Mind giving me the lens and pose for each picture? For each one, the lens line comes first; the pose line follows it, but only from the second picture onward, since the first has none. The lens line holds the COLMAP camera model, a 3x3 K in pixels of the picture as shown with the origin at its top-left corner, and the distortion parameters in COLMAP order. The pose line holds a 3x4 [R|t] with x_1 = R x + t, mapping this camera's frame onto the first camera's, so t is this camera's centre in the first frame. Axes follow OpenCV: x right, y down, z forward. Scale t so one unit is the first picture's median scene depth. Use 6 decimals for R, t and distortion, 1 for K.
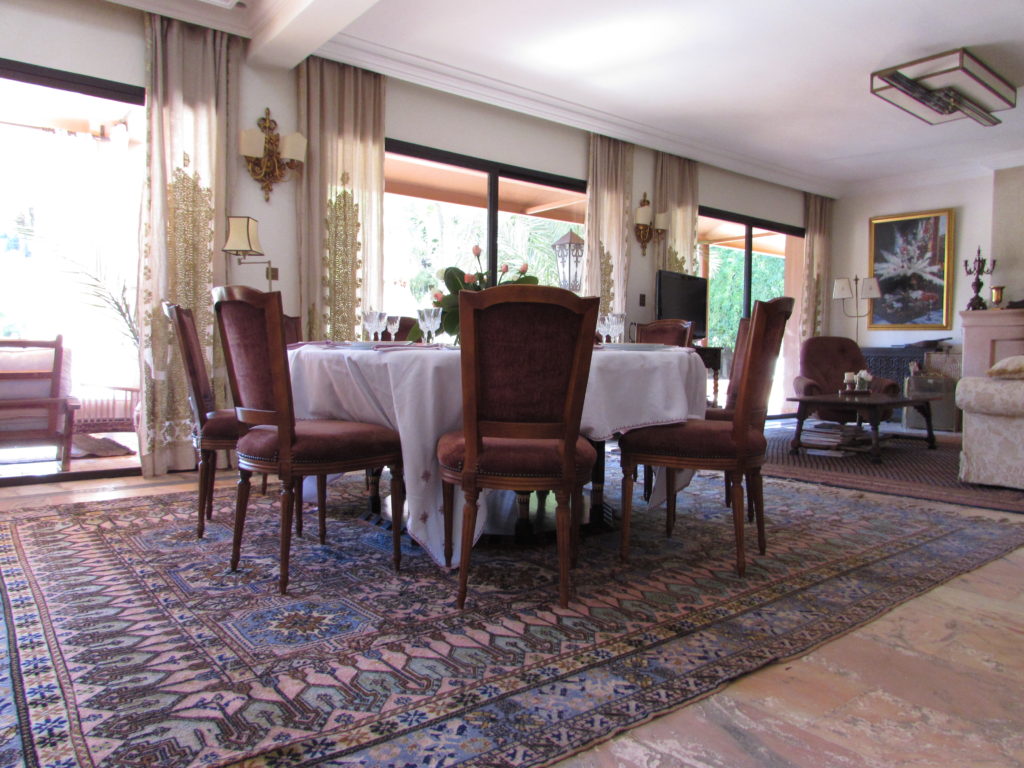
lens RADIAL K [[722.0, 0, 506.3], [0, 722.0, 385.6], [0, 0, 1]] dist [-0.043878, 0.021957]
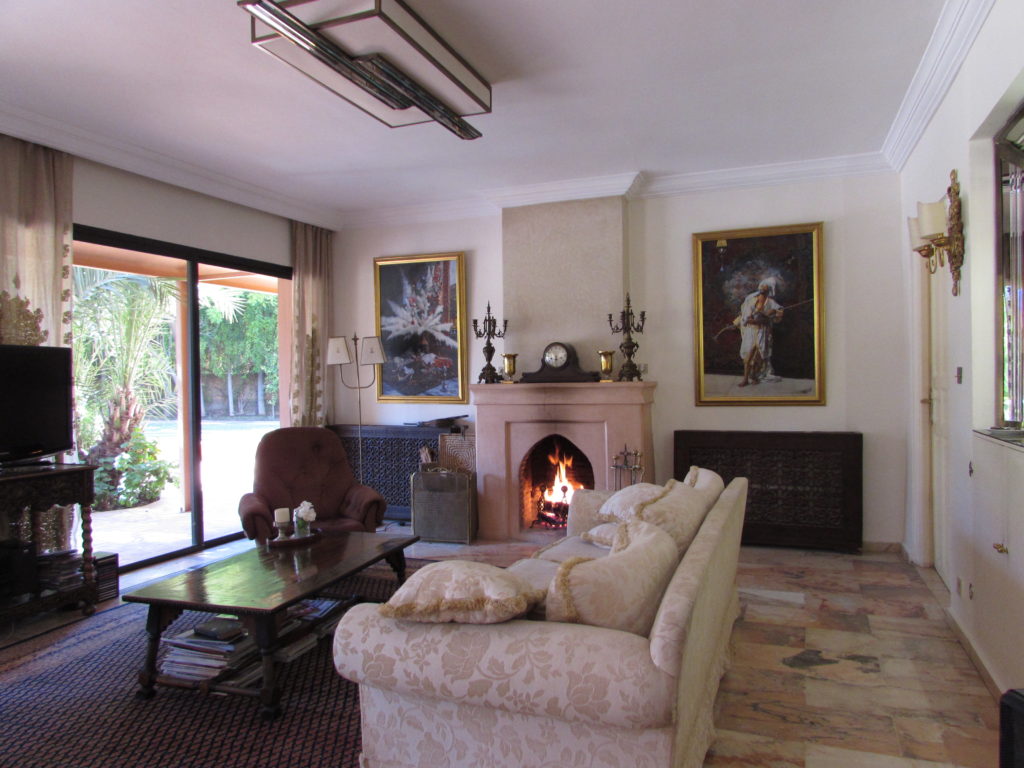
lens RADIAL K [[722.0, 0, 511.2], [0, 722.0, 381.4], [0, 0, 1]] dist [-0.043878, 0.021957]
pose [[0.866213, -0.024965, 0.499050, 0.267792], [0.046107, 0.998484, -0.030080, -0.077756], [-0.497543, 0.049066, 0.866051, 0.280228]]
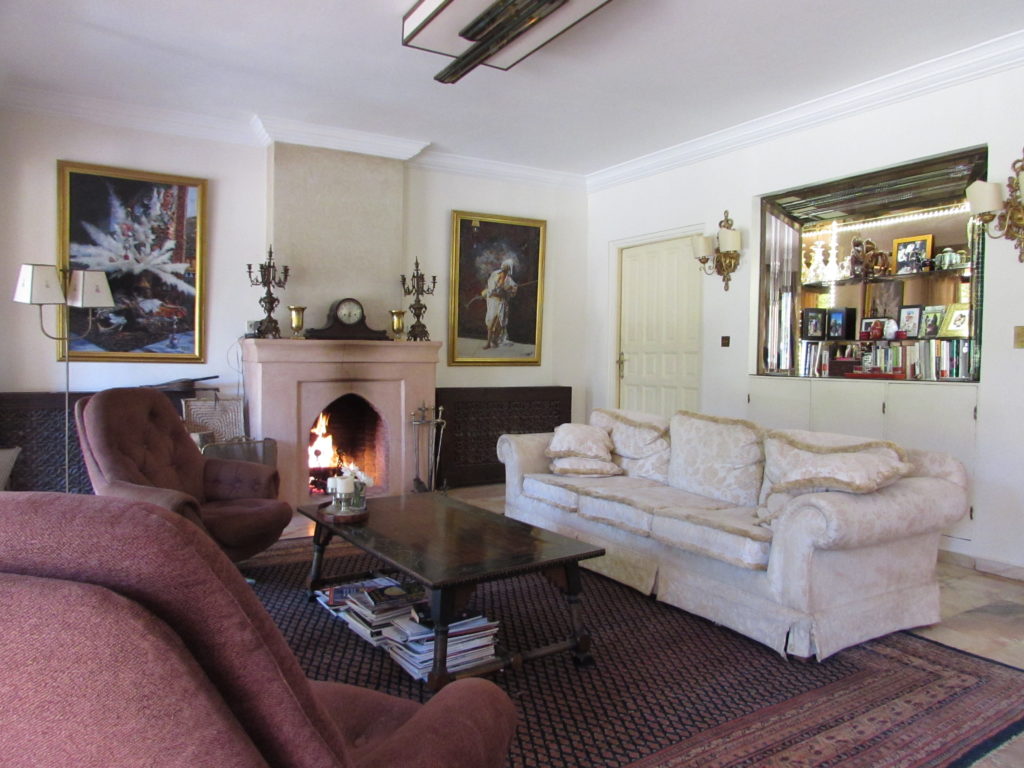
lens RADIAL K [[722.0, 0, 512.4], [0, 722.0, 387.4], [0, 0, 1]] dist [-0.043878, 0.021957]
pose [[0.138023, -0.051878, 0.989069, 0.000562], [0.036061, 0.998228, 0.047326, -0.077807], [-0.989772, 0.029134, 0.139650, 0.629999]]
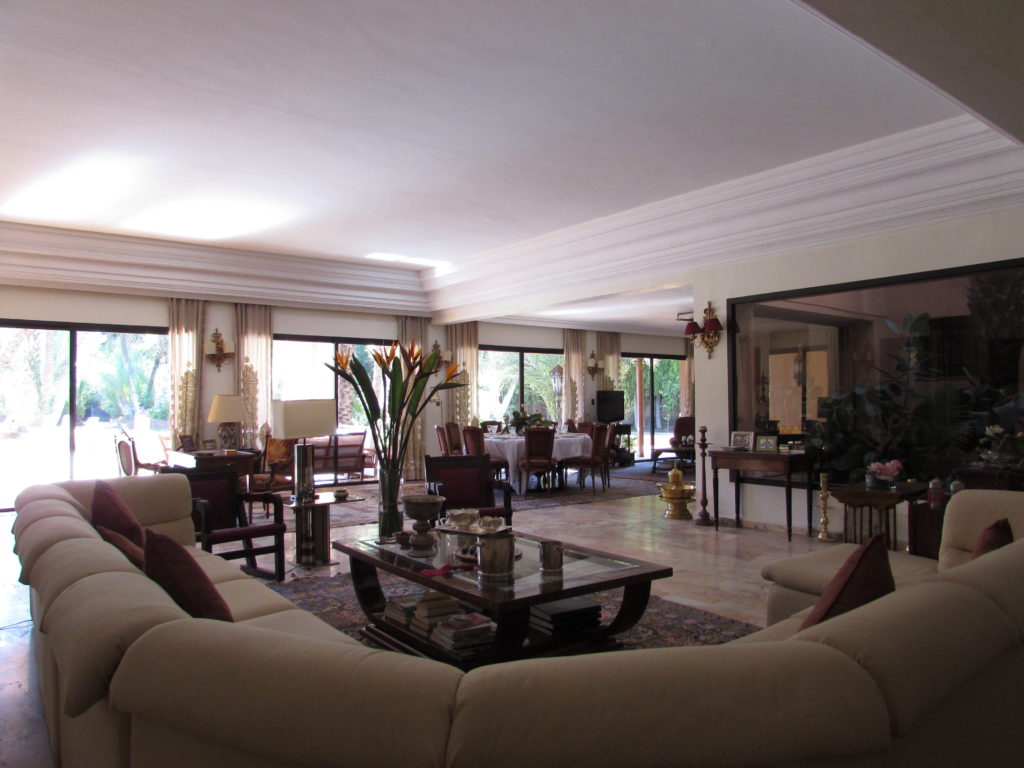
lens RADIAL K [[722.0, 0, 509.7], [0, 722.0, 389.1], [0, 0, 1]] dist [-0.043878, 0.021957]
pose [[0.999839, -0.017347, -0.004516, -0.035825], [0.017010, 0.997668, -0.066103, -0.019953], [0.005652, 0.066016, 0.997803, -0.955794]]
